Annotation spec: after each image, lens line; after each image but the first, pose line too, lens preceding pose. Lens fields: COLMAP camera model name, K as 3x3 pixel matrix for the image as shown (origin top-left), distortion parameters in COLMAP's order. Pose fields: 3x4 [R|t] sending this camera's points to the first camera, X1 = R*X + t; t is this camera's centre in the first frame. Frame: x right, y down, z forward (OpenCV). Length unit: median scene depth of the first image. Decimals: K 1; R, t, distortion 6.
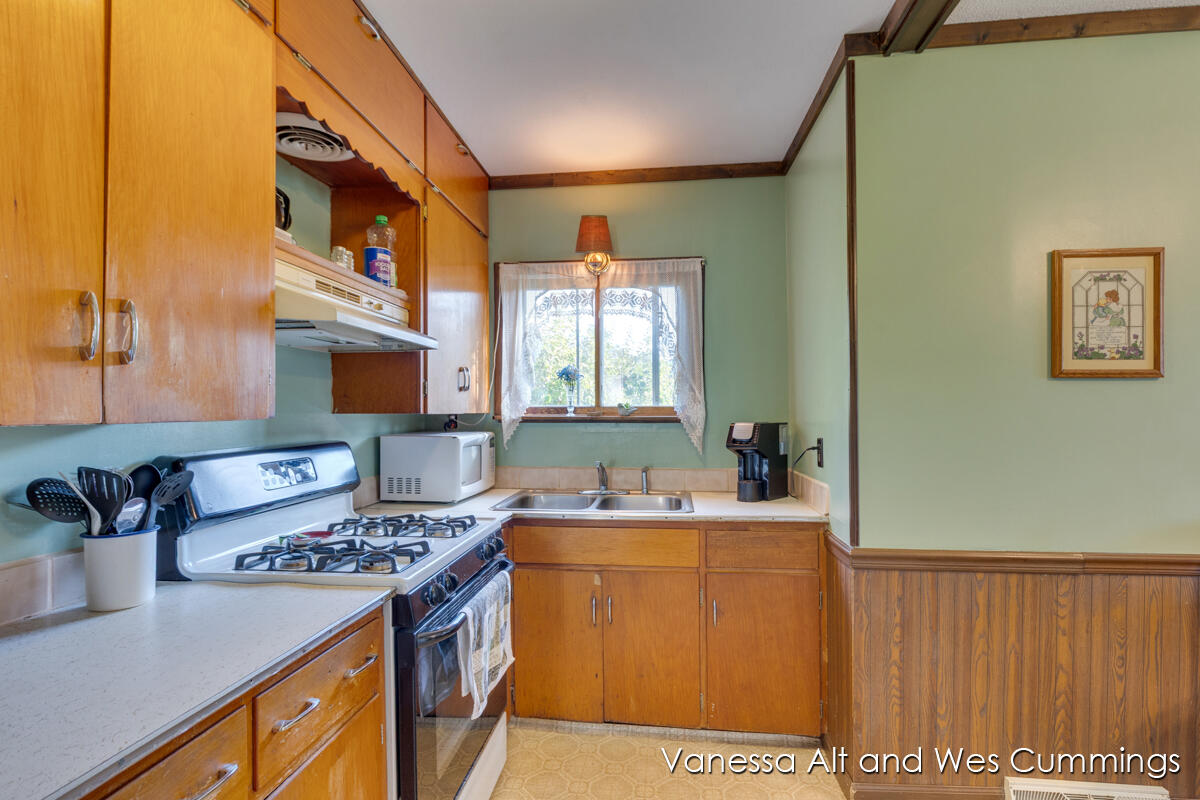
lens RADIAL K [[576.5, 0, 602.9], [0, 576.5, 415.7], [0, 0, 1]] dist [-0.005059, 0.000106]
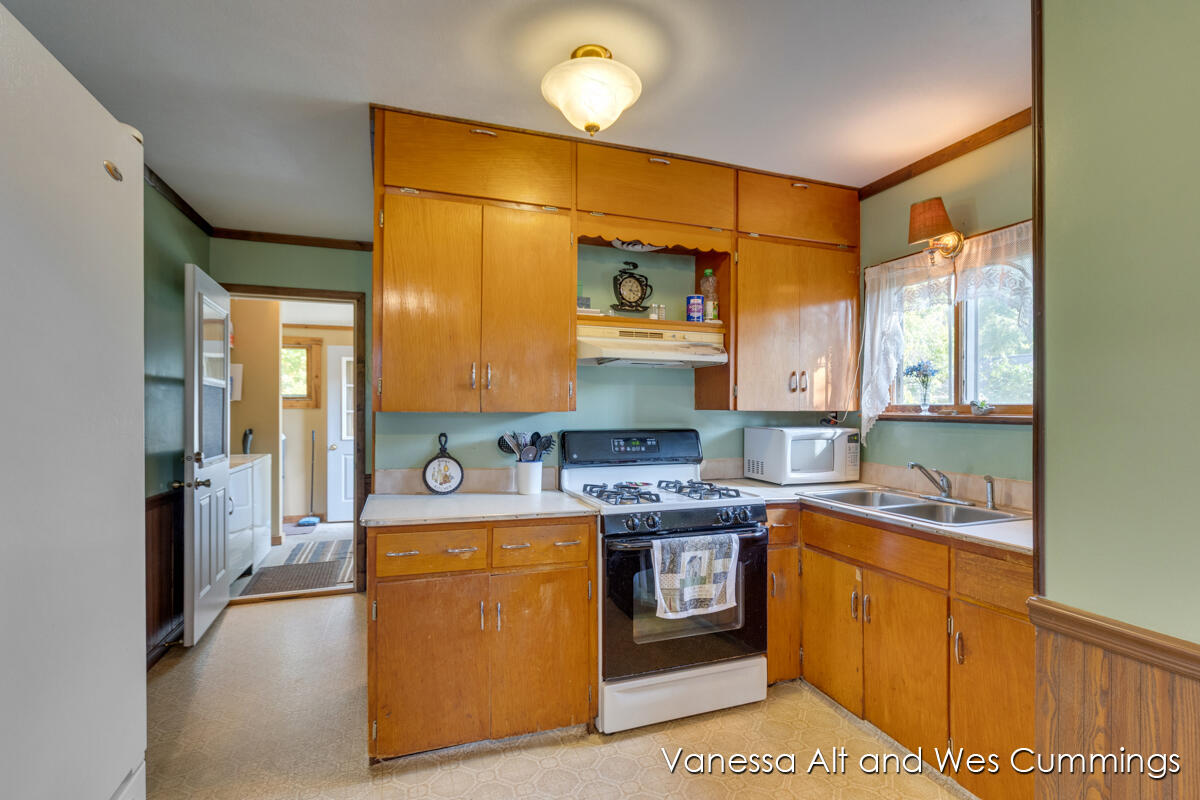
lens RADIAL K [[576.5, 0, 601.7], [0, 576.5, 403.3], [0, 0, 1]] dist [-0.005059, 0.000106]
pose [[0.434688, -0.003769, -0.900573, 0.584521], [-0.011187, 0.999891, -0.009585, -0.003174], [0.900512, 0.014241, 0.434599, 0.120968]]
